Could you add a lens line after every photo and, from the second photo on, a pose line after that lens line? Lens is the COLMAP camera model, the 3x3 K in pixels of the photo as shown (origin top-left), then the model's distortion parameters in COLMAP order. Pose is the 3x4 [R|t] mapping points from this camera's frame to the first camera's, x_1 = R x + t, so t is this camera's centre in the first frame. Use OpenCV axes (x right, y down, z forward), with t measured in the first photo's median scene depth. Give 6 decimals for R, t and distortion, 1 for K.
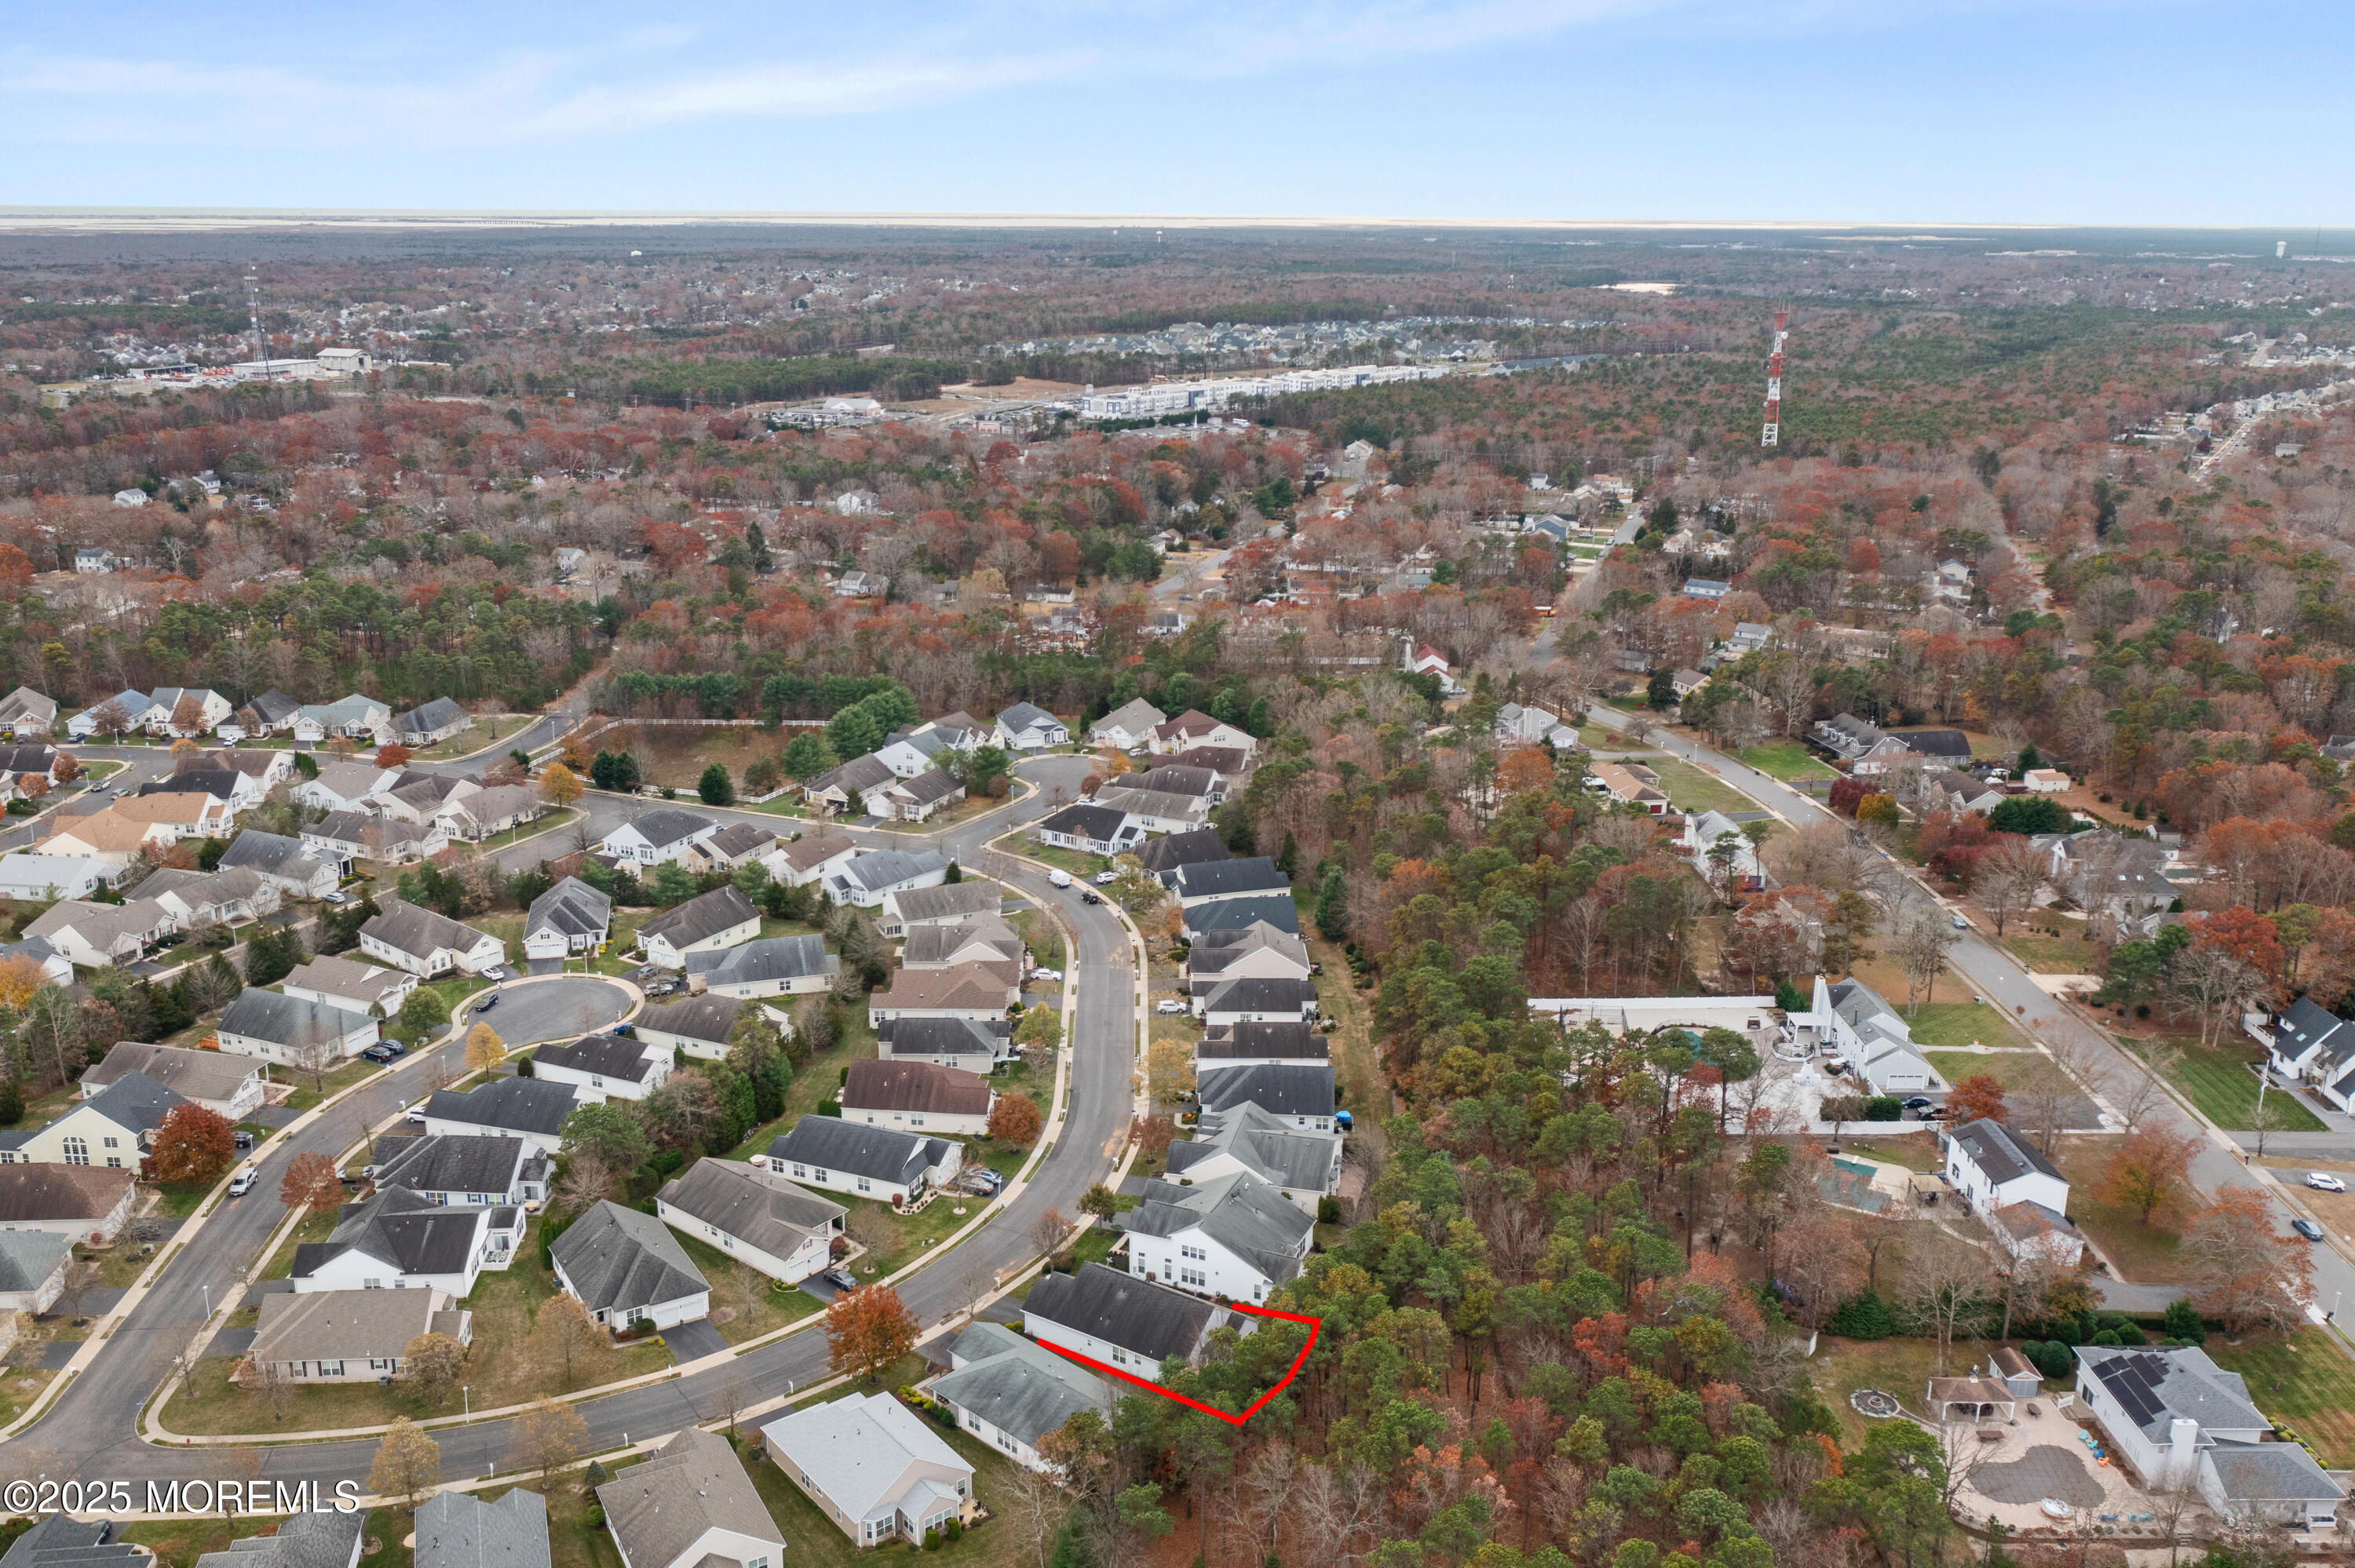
lens RADIAL K [[2044.7, 0, 1177.5], [0, 2044.7, 784.0], [0, 0, 1]] dist [0.000673, 0.006766]
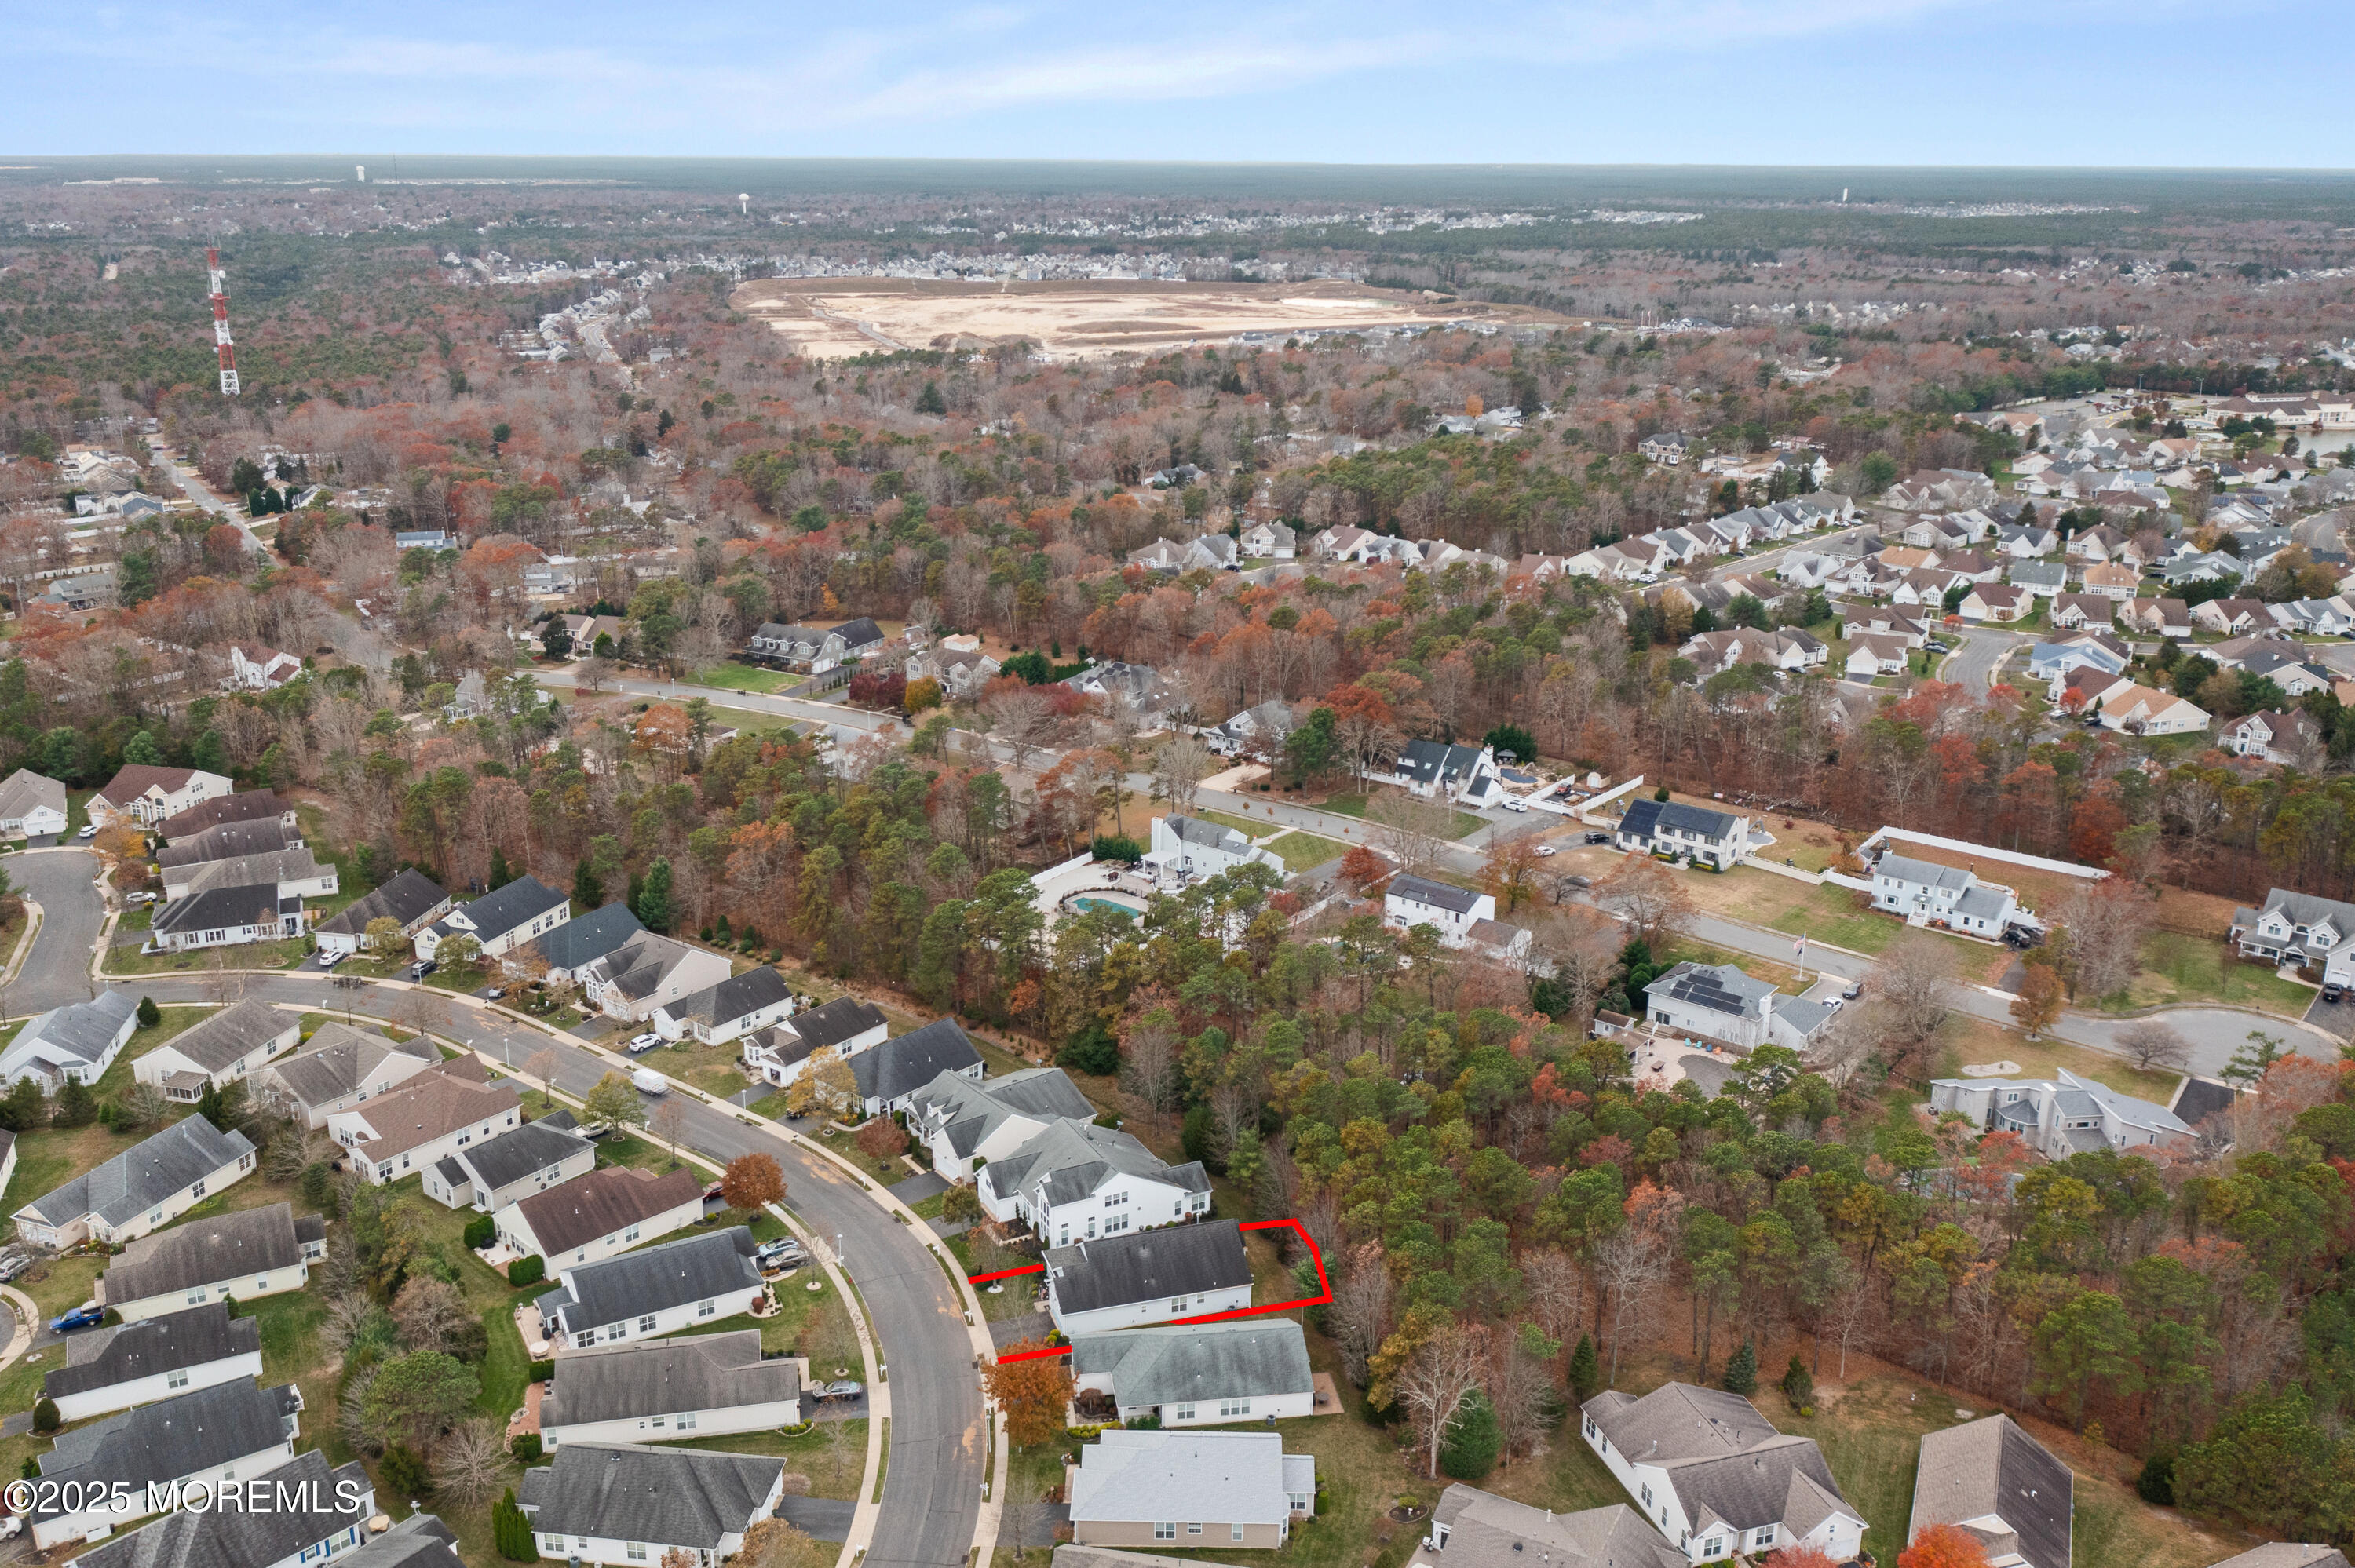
lens RADIAL K [[1933.2, 0, 1177.5], [0, 1933.2, 784.0], [0, 0, 1]] dist [0.007694, 0.000977]
pose [[0.644676, -0.250906, 0.722107, -0.439928], [0.212556, 0.966187, 0.145951, -0.079268], [-0.734311, 0.059397, 0.676209, 0.207196]]
